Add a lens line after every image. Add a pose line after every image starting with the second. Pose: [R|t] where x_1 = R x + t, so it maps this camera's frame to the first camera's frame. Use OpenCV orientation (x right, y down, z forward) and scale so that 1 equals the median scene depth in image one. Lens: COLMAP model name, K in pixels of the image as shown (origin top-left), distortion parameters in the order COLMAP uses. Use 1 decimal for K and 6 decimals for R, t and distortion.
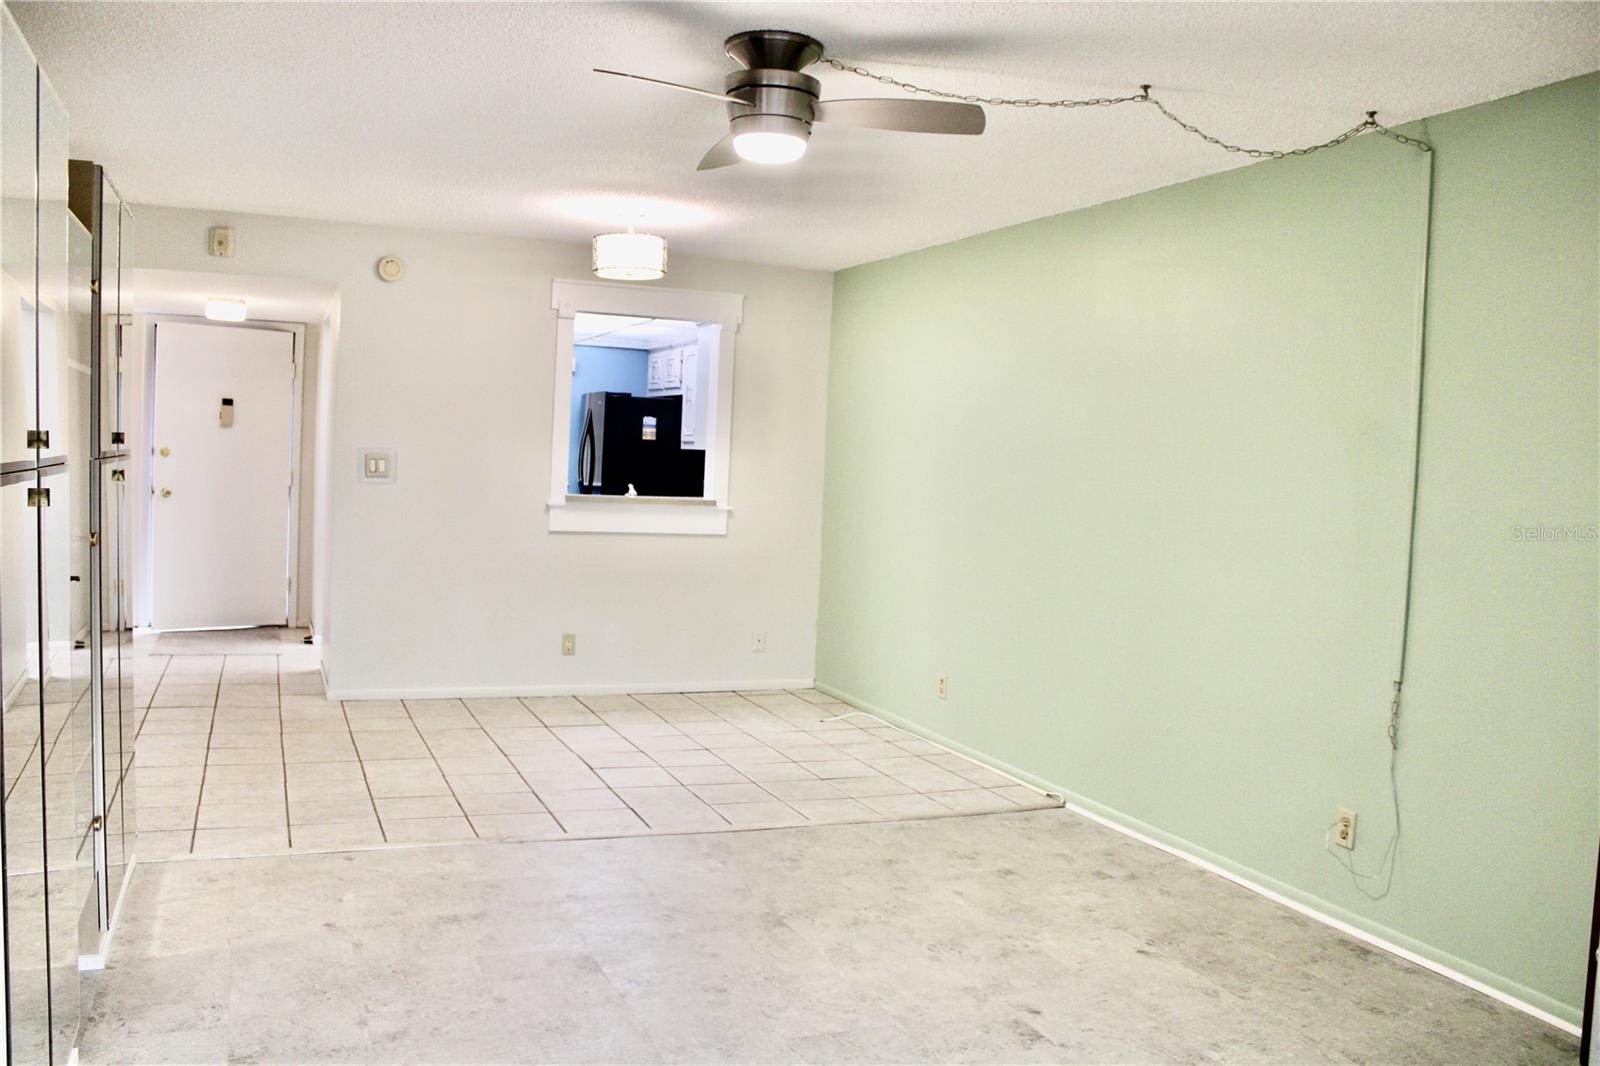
lens RADIAL K [[1309.2, 0, 790.9], [0, 1309.2, 527.4], [0, 0, 1]] dist [-0.155749, 0.103536]
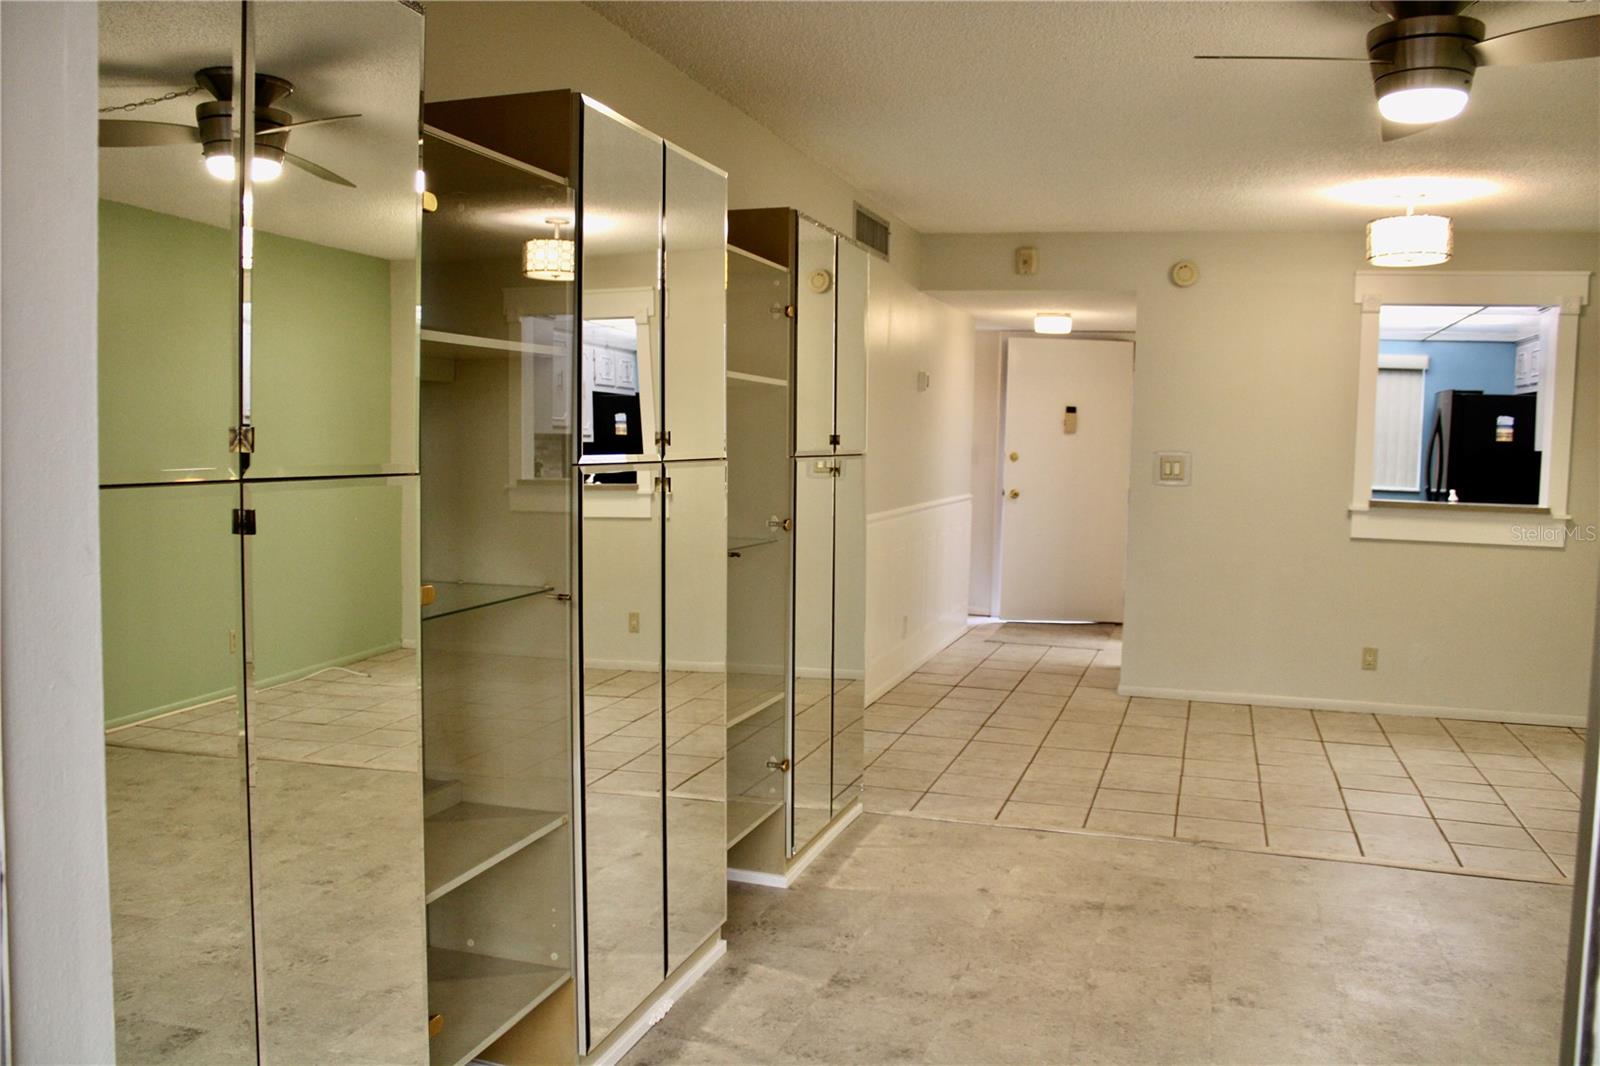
lens RADIAL K [[1309.2, 0, 791.7], [0, 1309.2, 535.6], [0, 0, 1]] dist [-0.155749, 0.103536]
pose [[0.761124, 0.025700, -0.648096, 0.144480], [-0.026096, 0.999619, 0.008993, 0.004800], [0.648081, 0.010067, 0.761505, 0.038991]]
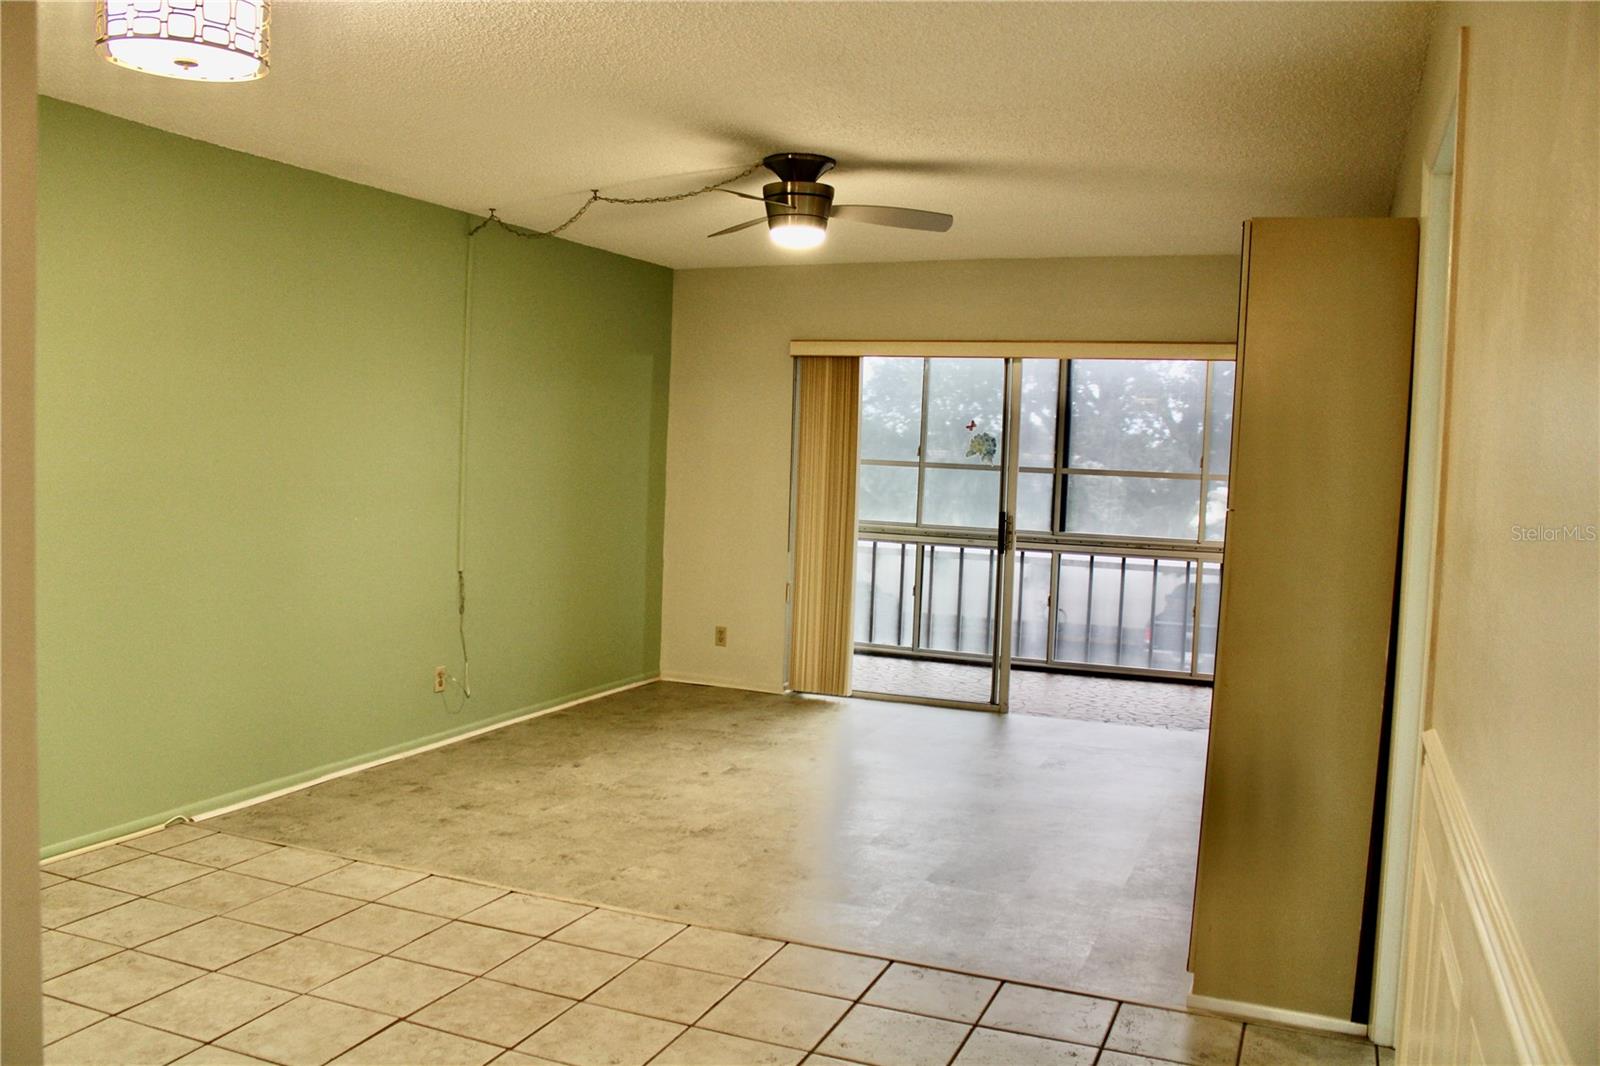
lens RADIAL K [[1309.2, 0, 794.1], [0, 1309.2, 528.6], [0, 0, 1]] dist [-0.155749, 0.103536]
pose [[-0.701428, -0.110249, 0.704161, -0.723068], [-0.024767, 0.991138, 0.130509, -0.116085], [-0.712309, 0.074103, -0.697943, 1.410630]]
